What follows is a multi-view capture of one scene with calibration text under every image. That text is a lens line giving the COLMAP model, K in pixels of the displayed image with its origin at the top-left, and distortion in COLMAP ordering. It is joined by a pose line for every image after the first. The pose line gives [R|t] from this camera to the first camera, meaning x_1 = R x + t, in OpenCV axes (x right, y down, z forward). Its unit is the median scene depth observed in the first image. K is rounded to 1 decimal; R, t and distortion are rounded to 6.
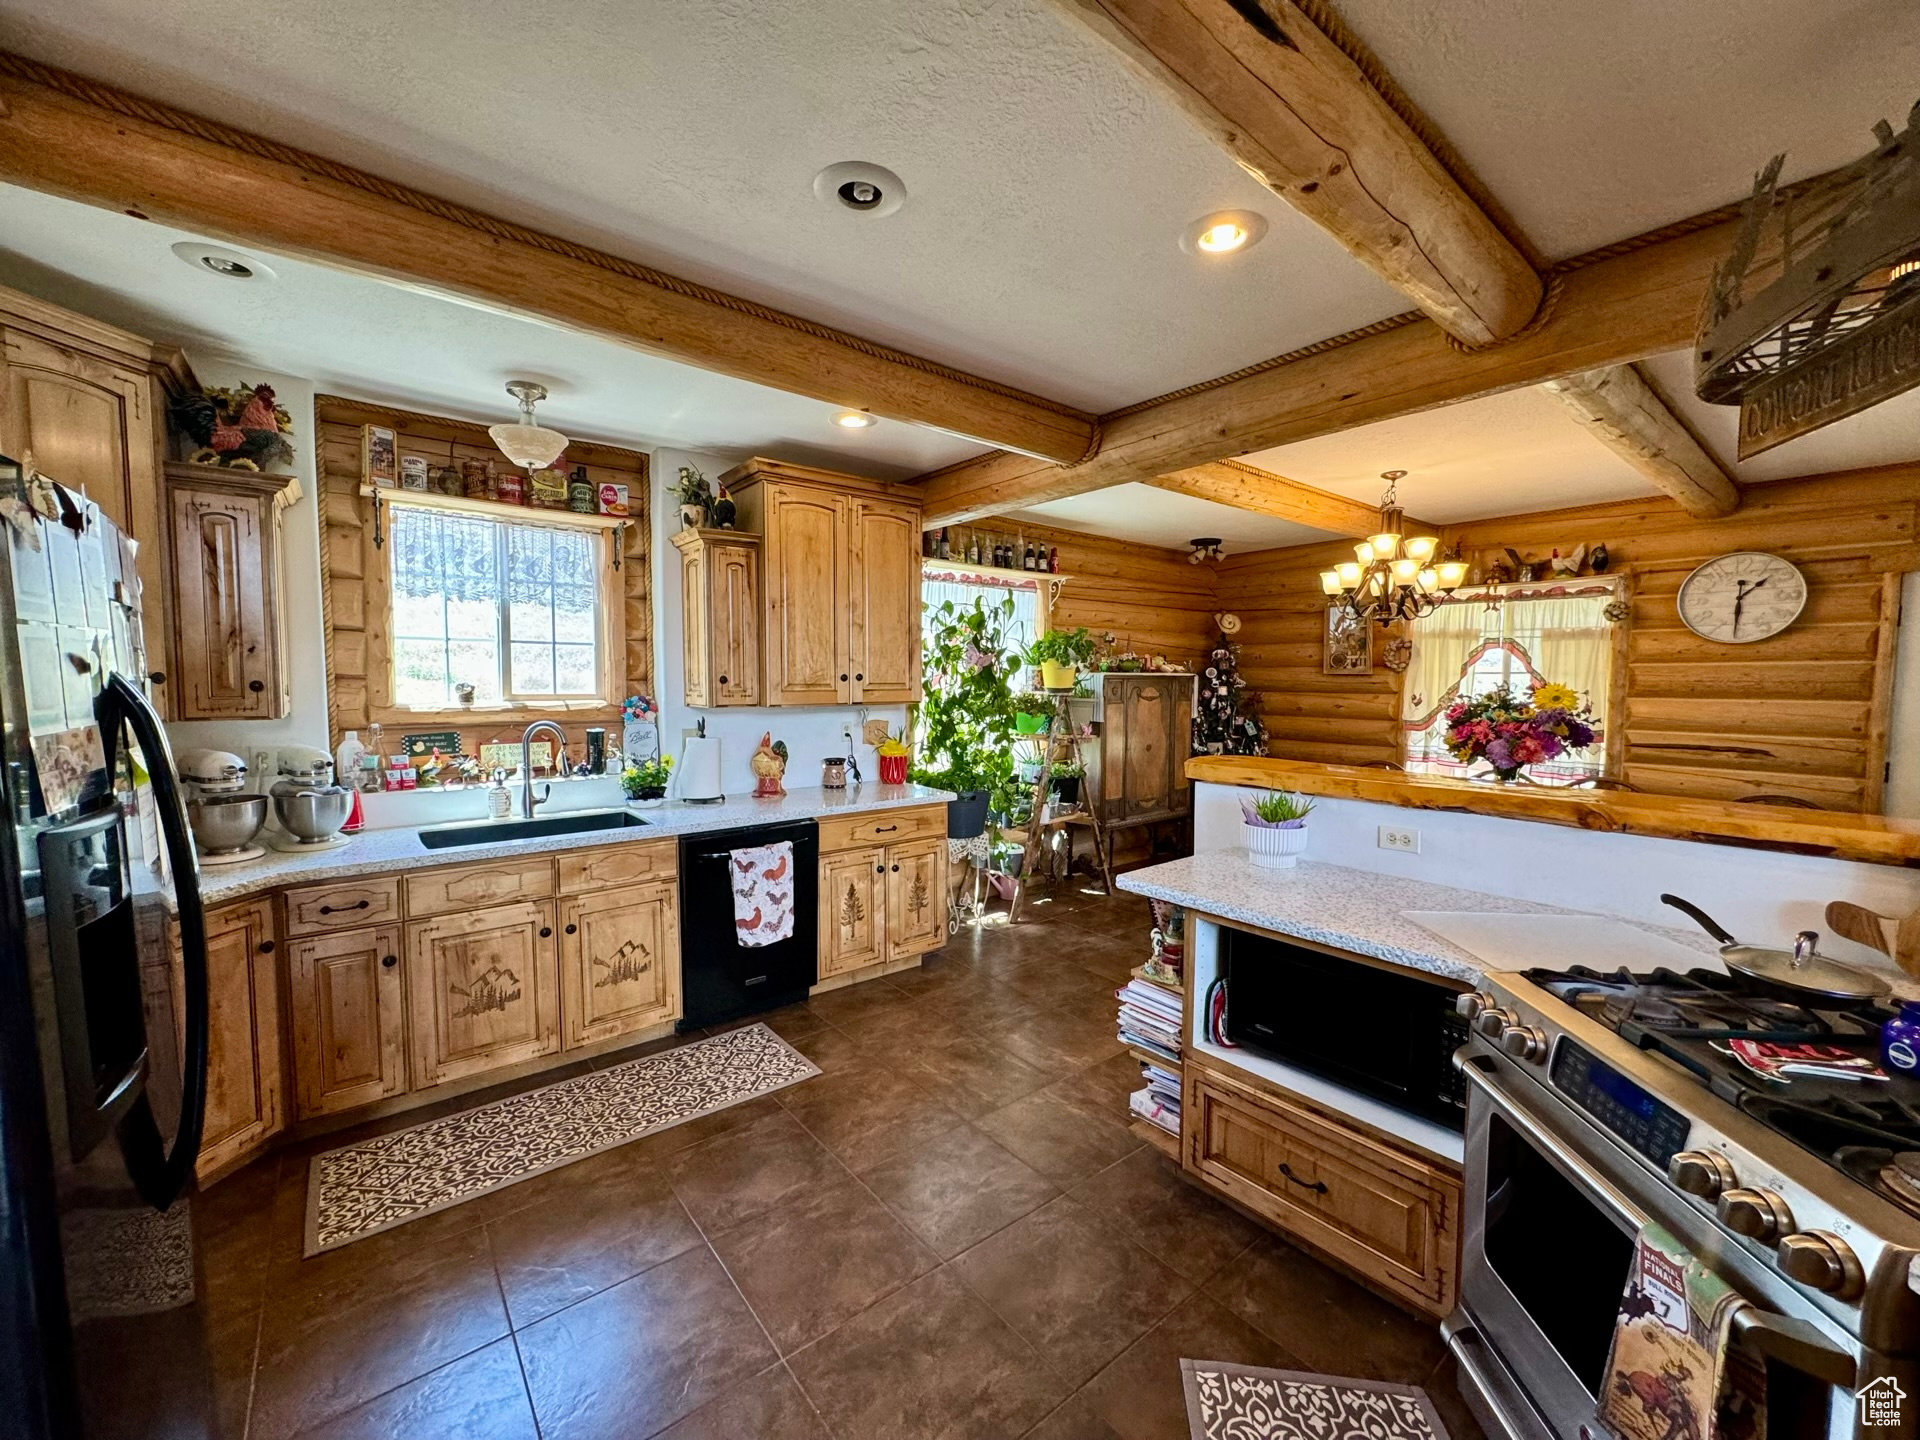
lens RADIAL K [[765.7, 0, 956.5], [0, 765.7, 722.0], [0, 0, 1]] dist [-0.000010, -0.000202]
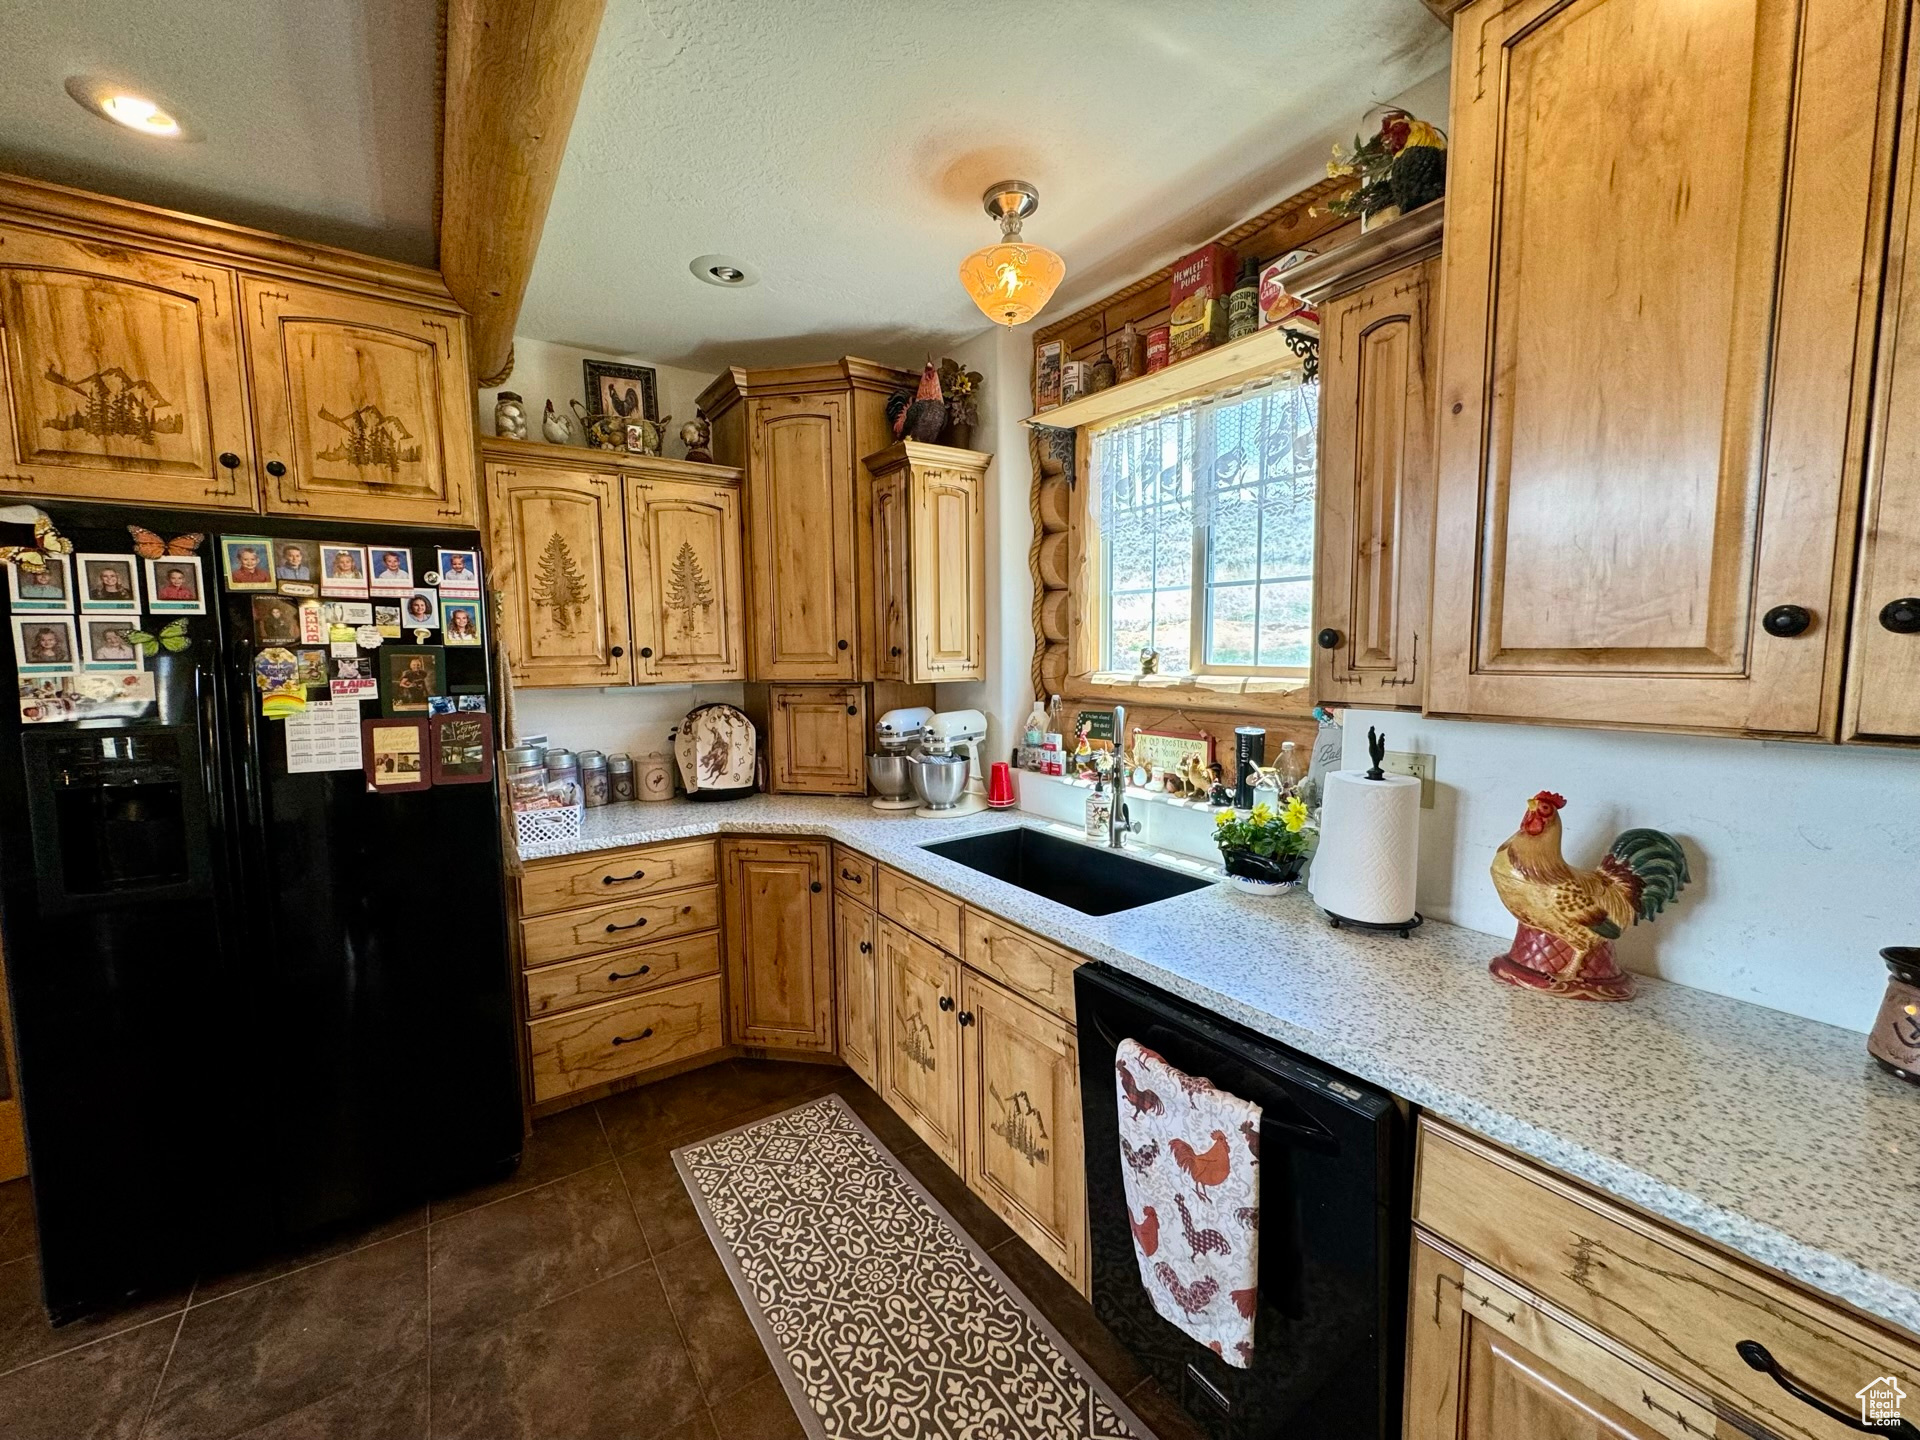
lens RADIAL K [[765.7, 0, 956.5], [0, 765.7, 722.0], [0, 0, 1]] dist [-0.000010, -0.000202]
pose [[-0.072976, 0.095609, -0.992740, 0.124964], [-0.044010, 0.994116, 0.098977, -0.048565], [0.996362, 0.050914, -0.068339, 0.945474]]
